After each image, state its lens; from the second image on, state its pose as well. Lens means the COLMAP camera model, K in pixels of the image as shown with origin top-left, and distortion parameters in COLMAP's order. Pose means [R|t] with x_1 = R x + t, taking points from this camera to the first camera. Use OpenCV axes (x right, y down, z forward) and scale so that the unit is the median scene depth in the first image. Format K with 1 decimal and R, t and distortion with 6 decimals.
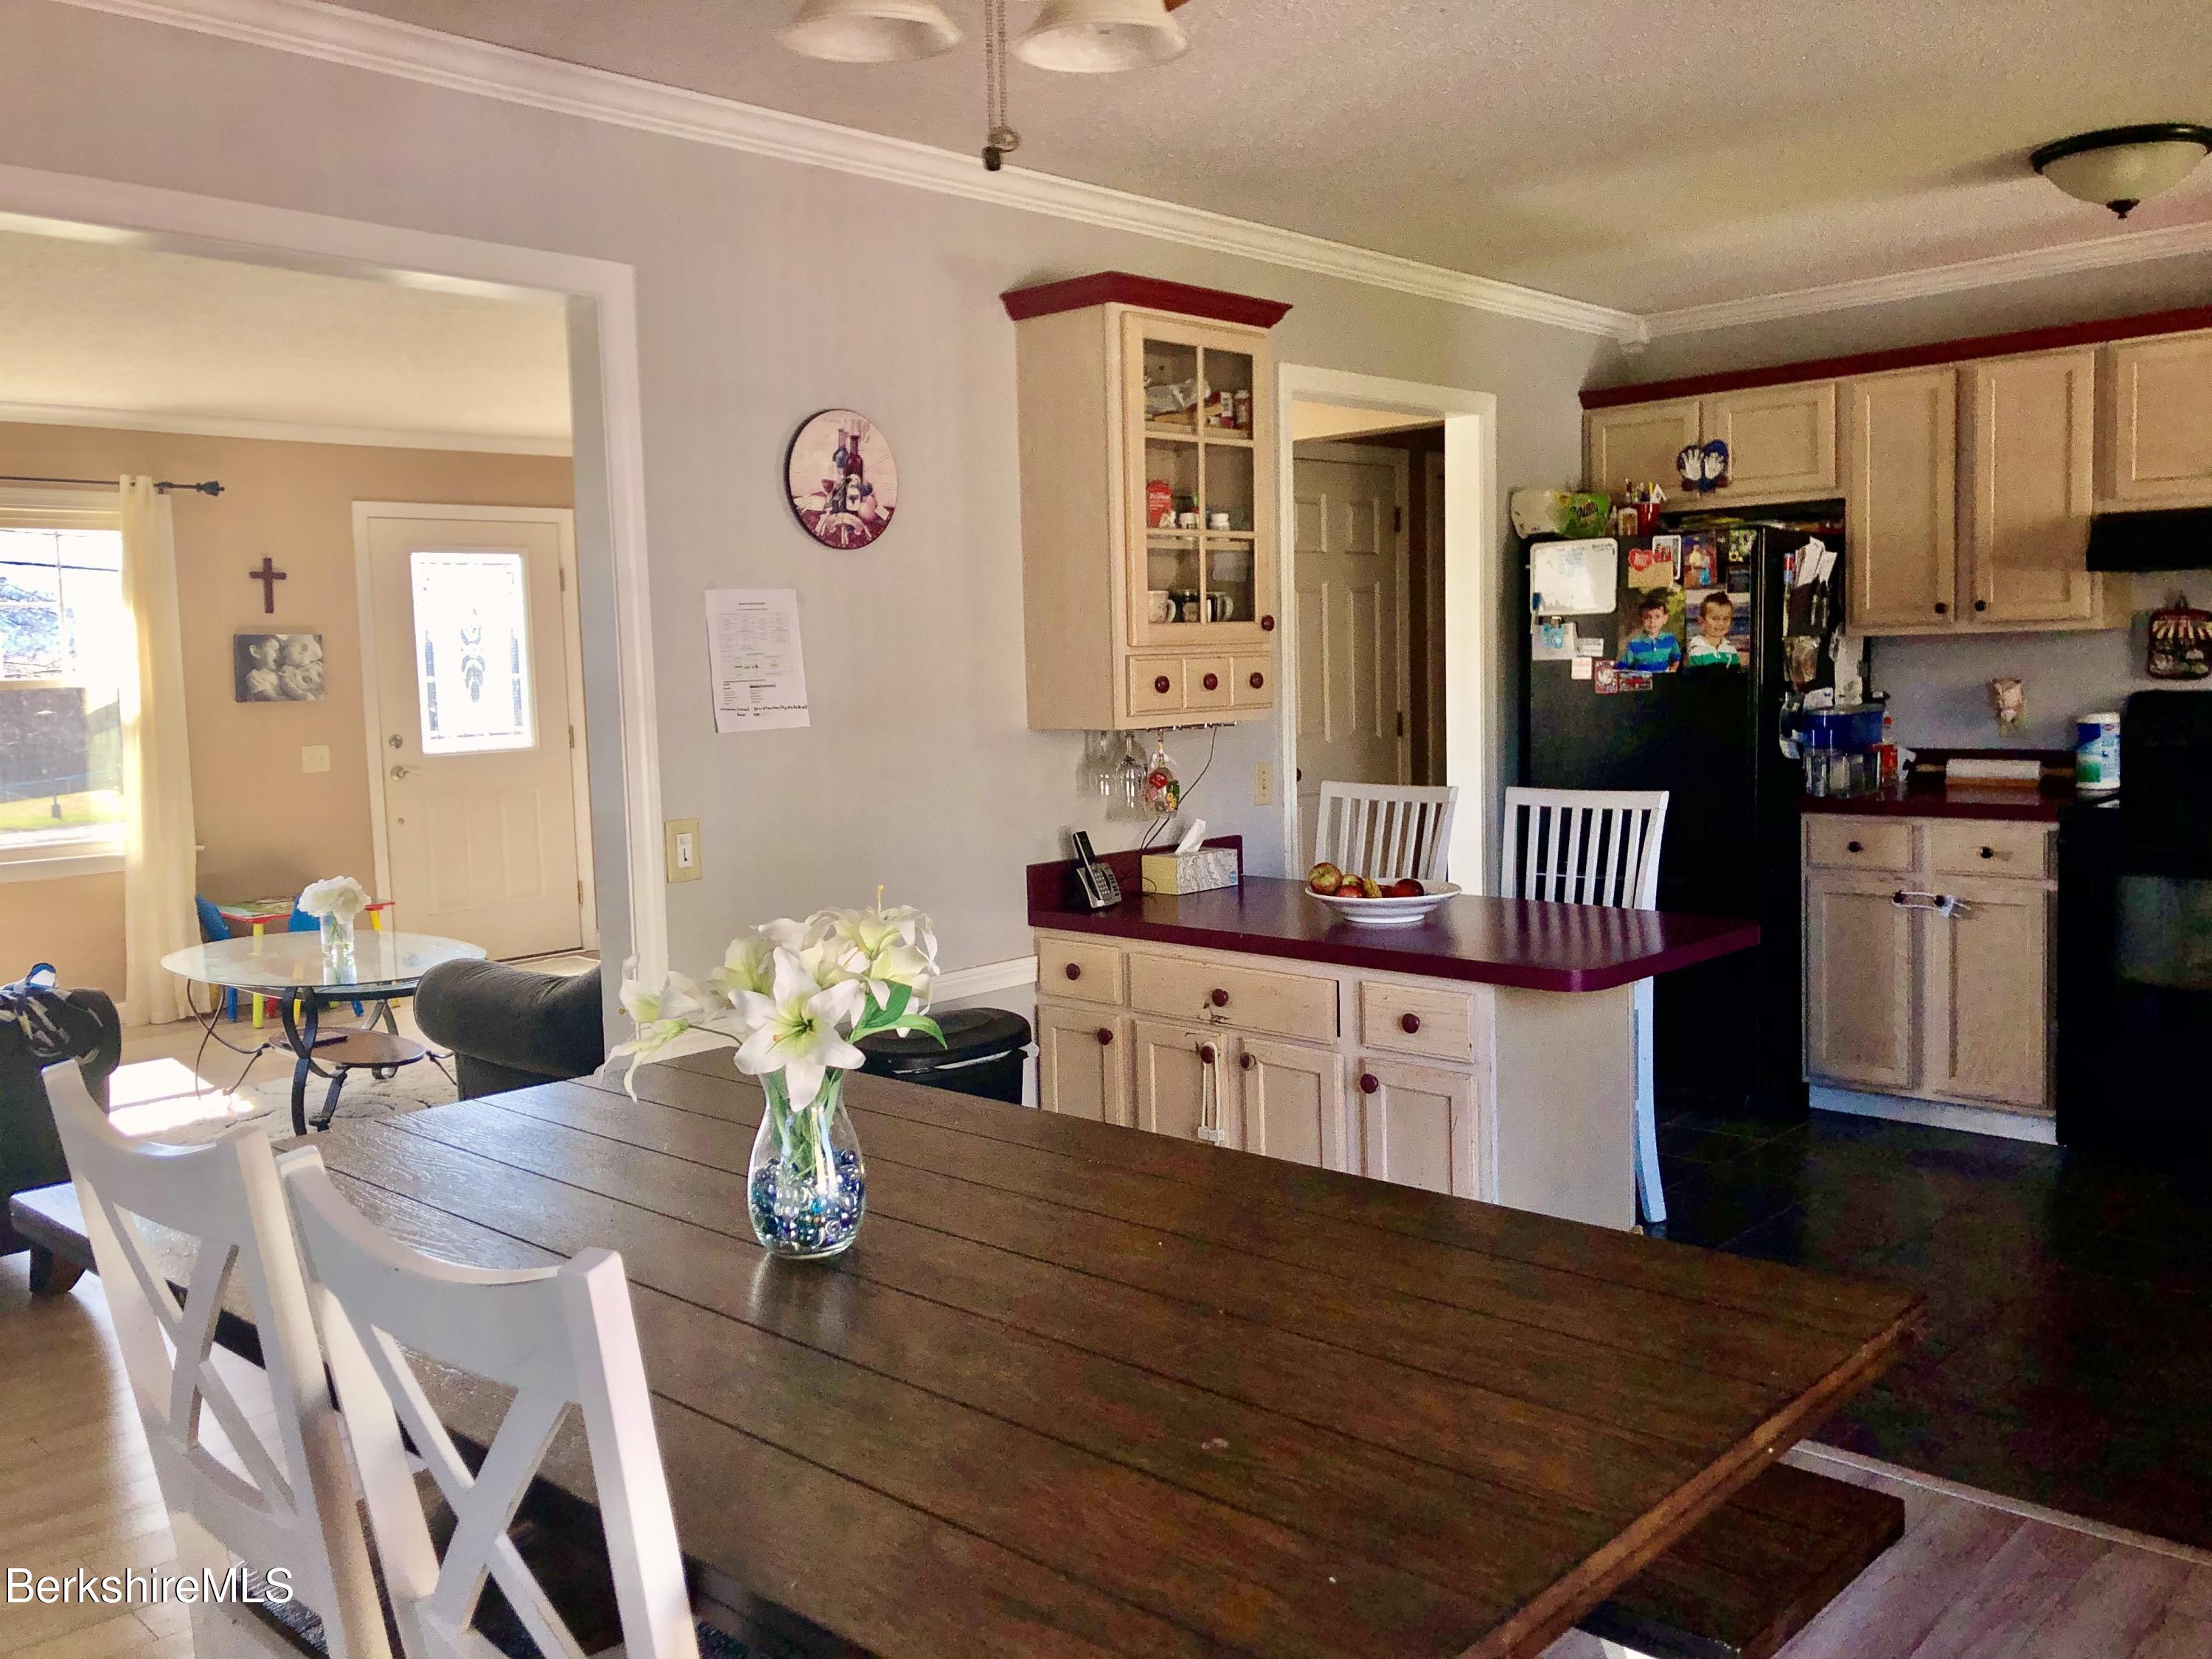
lens RADIAL K [[1811.6, 0, 1092.2], [0, 1811.6, 794.9], [0, 0, 1]] dist [0.039149, -0.048306]
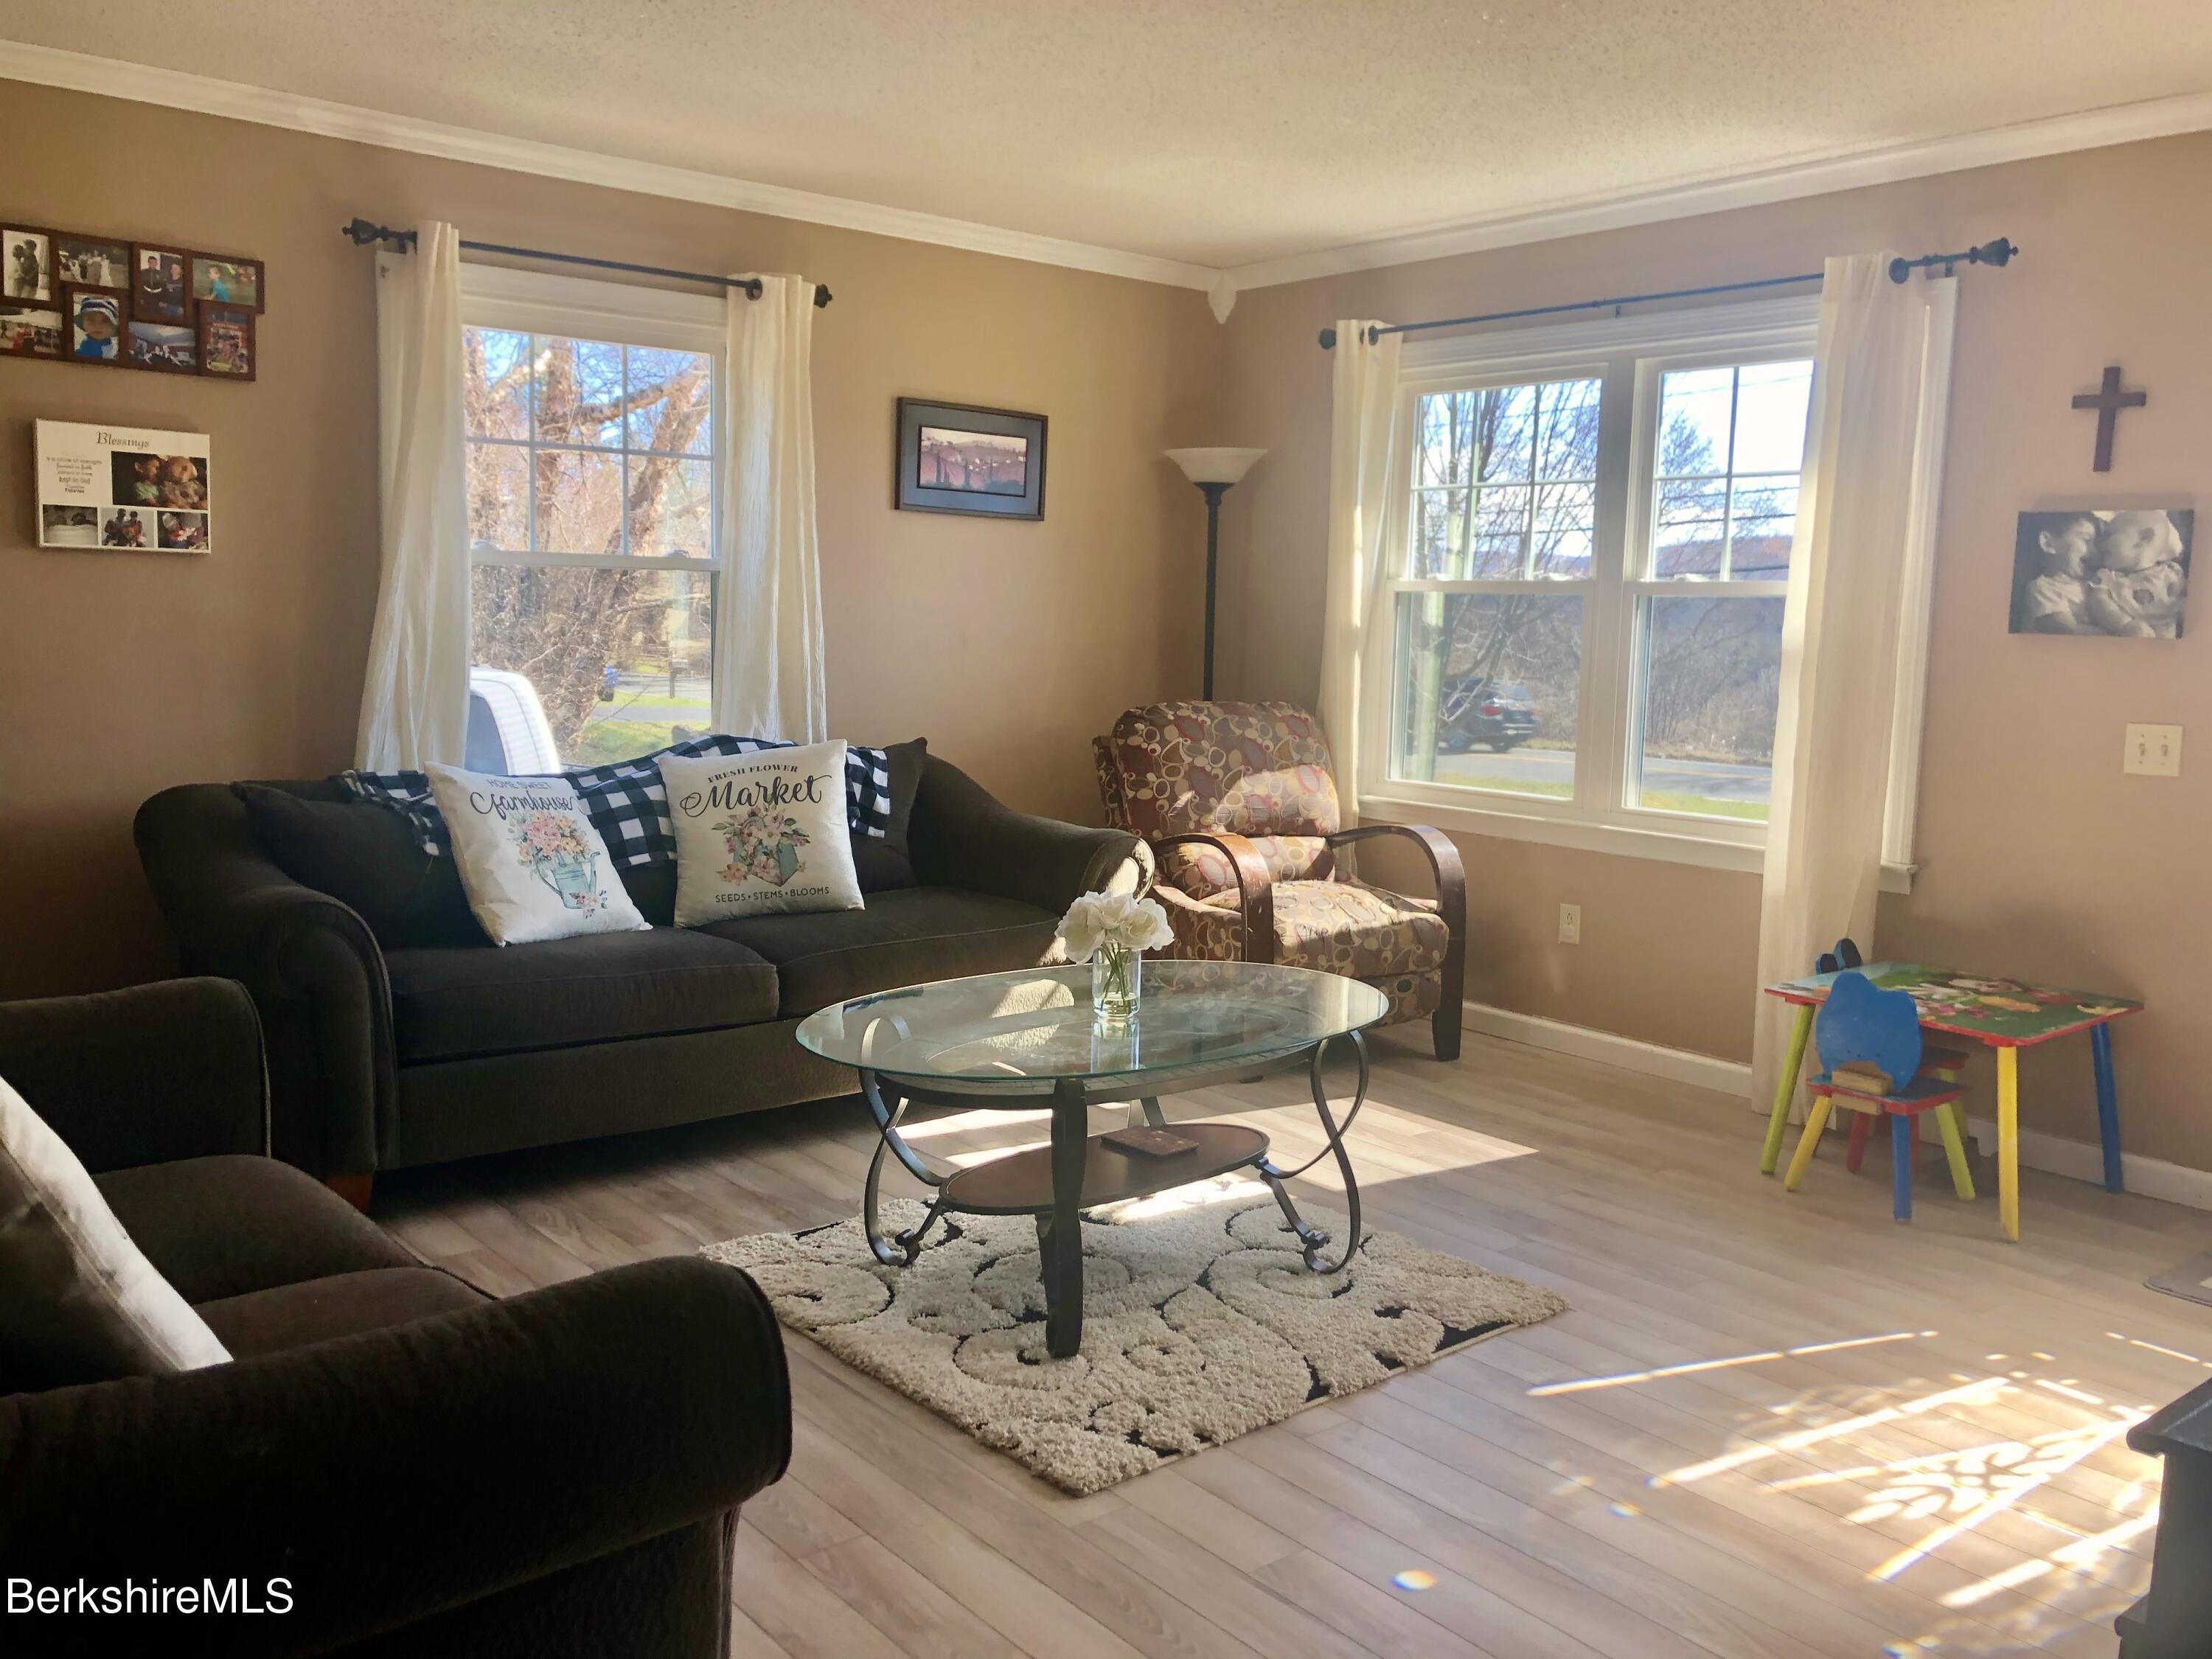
lens RADIAL K [[1811.6, 0, 1041.1], [0, 1811.6, 828.9], [0, 0, 1]] dist [0.039149, -0.048306]
pose [[-0.110447, 0.158240, -0.981204, 0.134252], [-0.093067, 0.981260, 0.168725, -0.057528], [0.989515, 0.109953, -0.093650, 0.749698]]
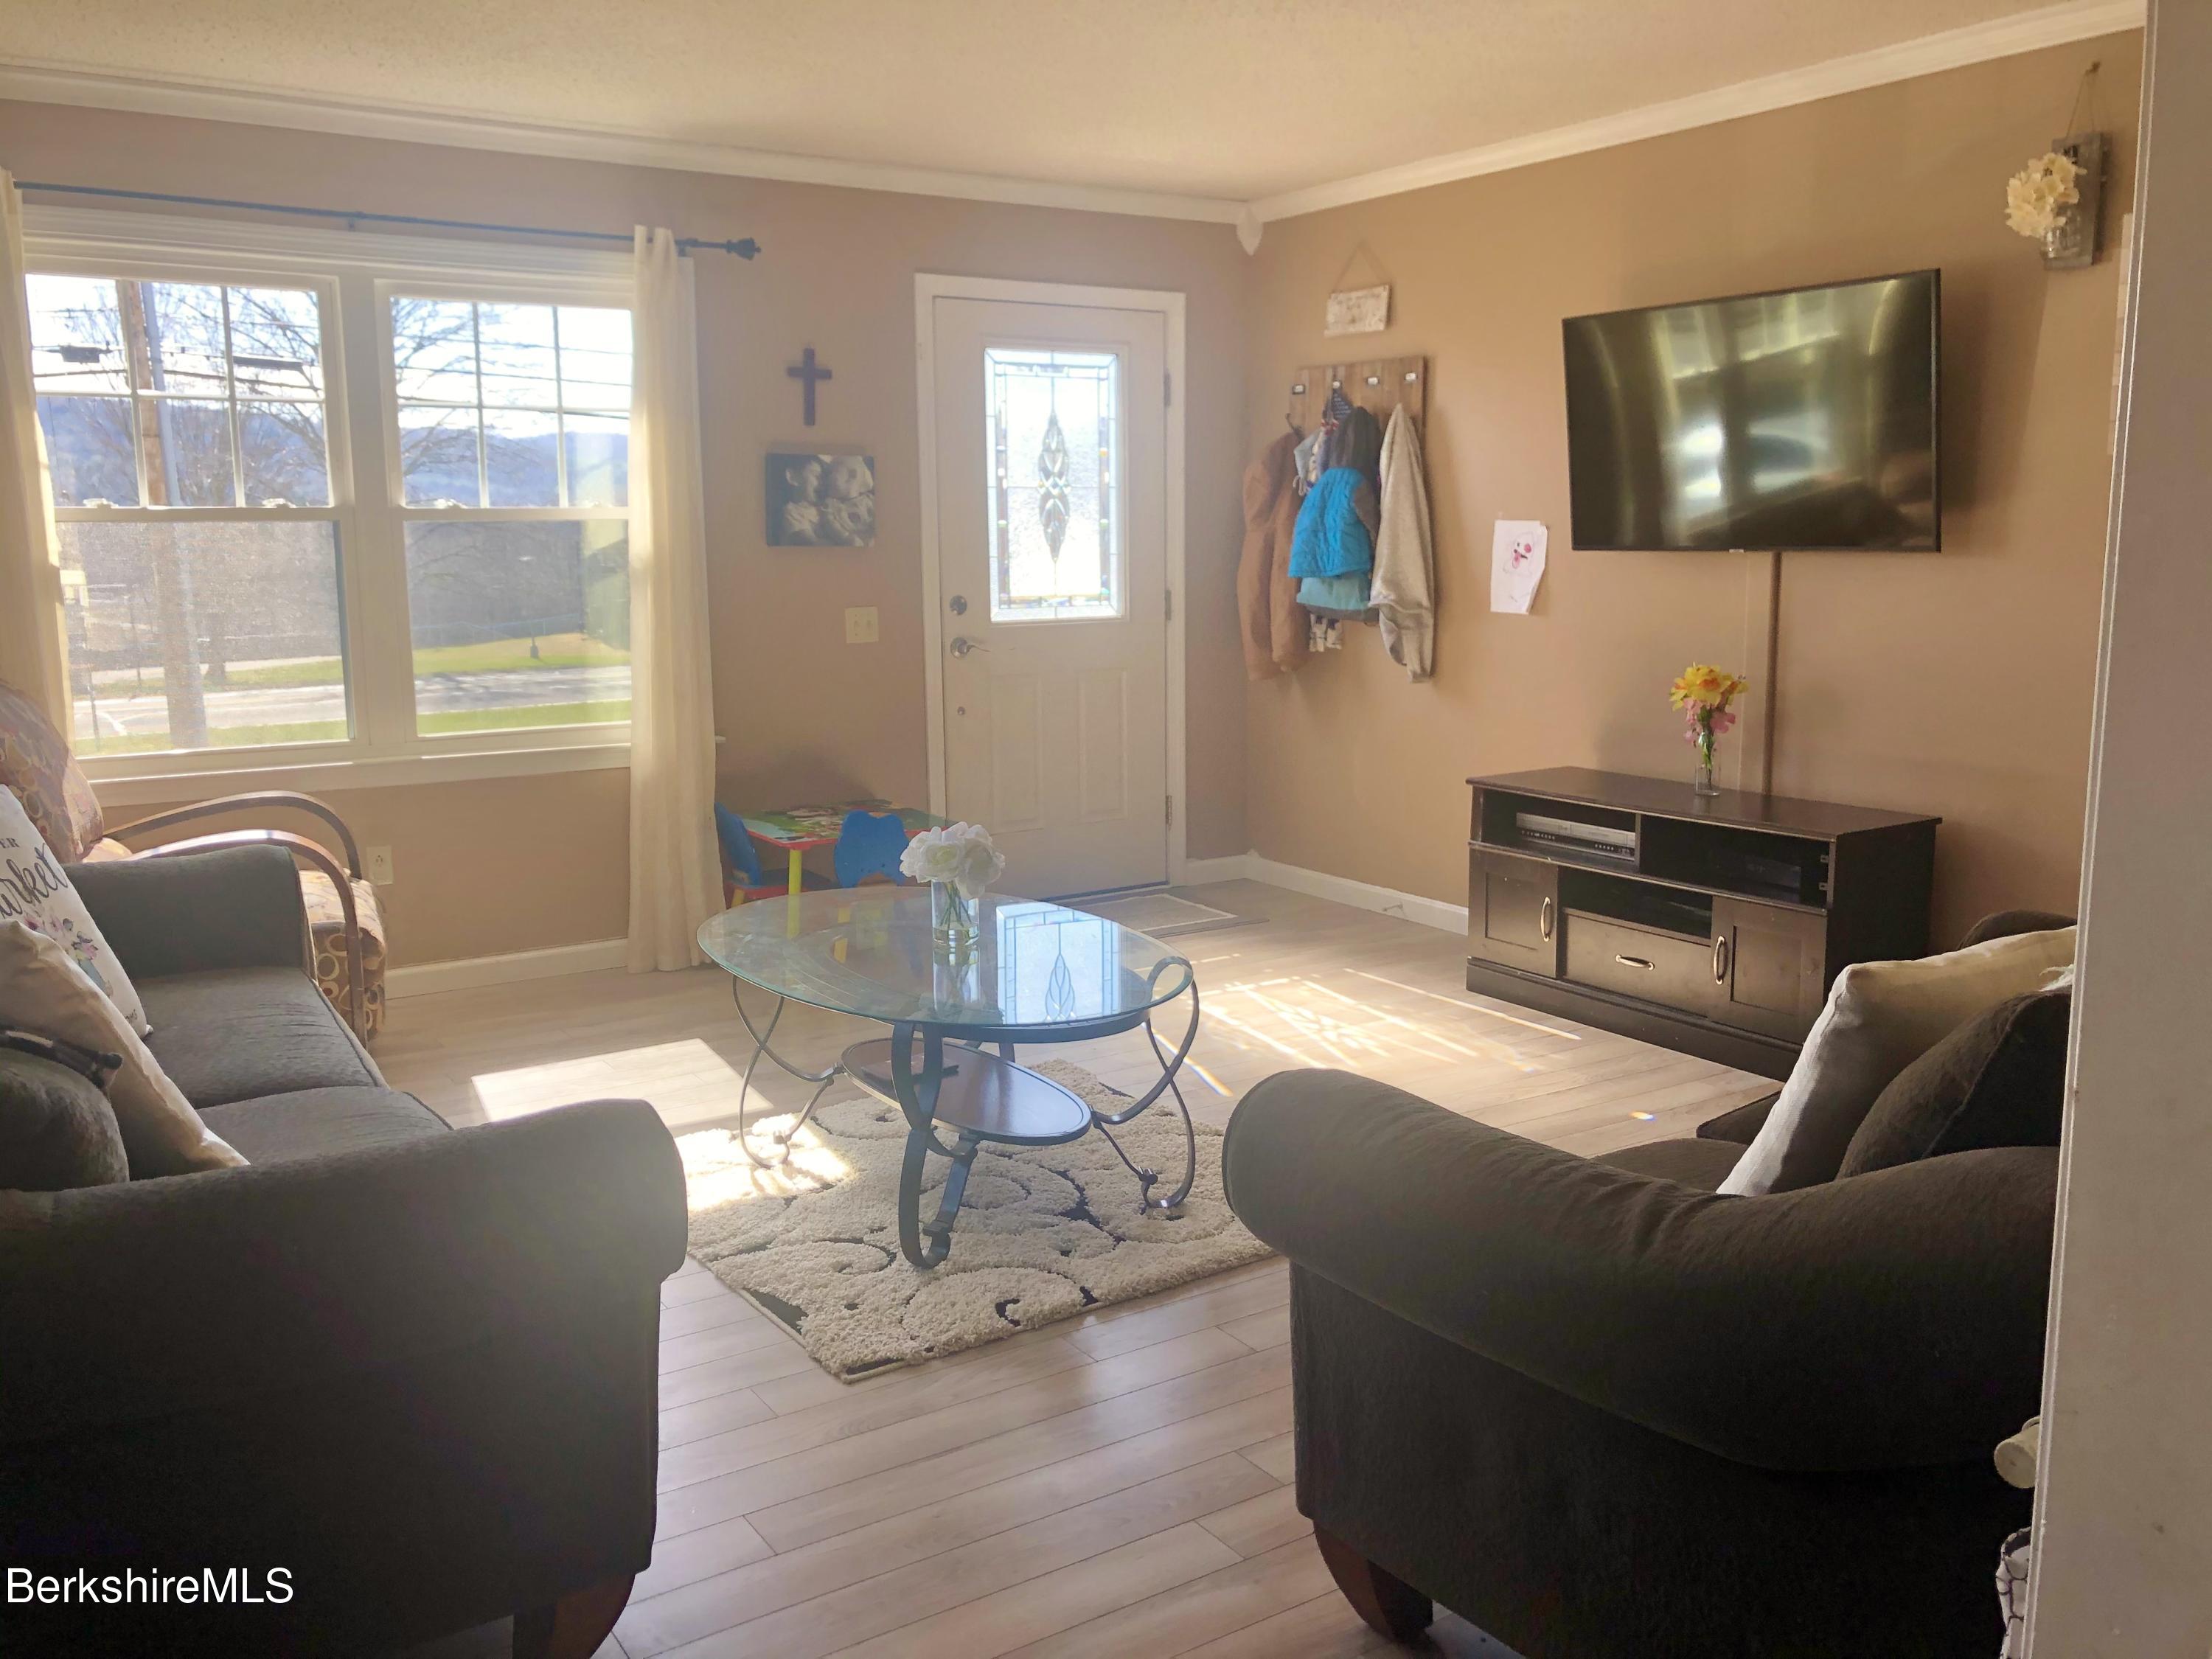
lens RADIAL K [[1811.6, 0, 1093.4], [0, 1811.6, 816.8], [0, 0, 1]] dist [0.039149, -0.048306]
pose [[0.975296, 0.058180, -0.213103, -0.171969], [-0.040548, 0.995452, 0.086201, -0.009463], [0.217149, -0.075431, 0.973220, 0.292721]]
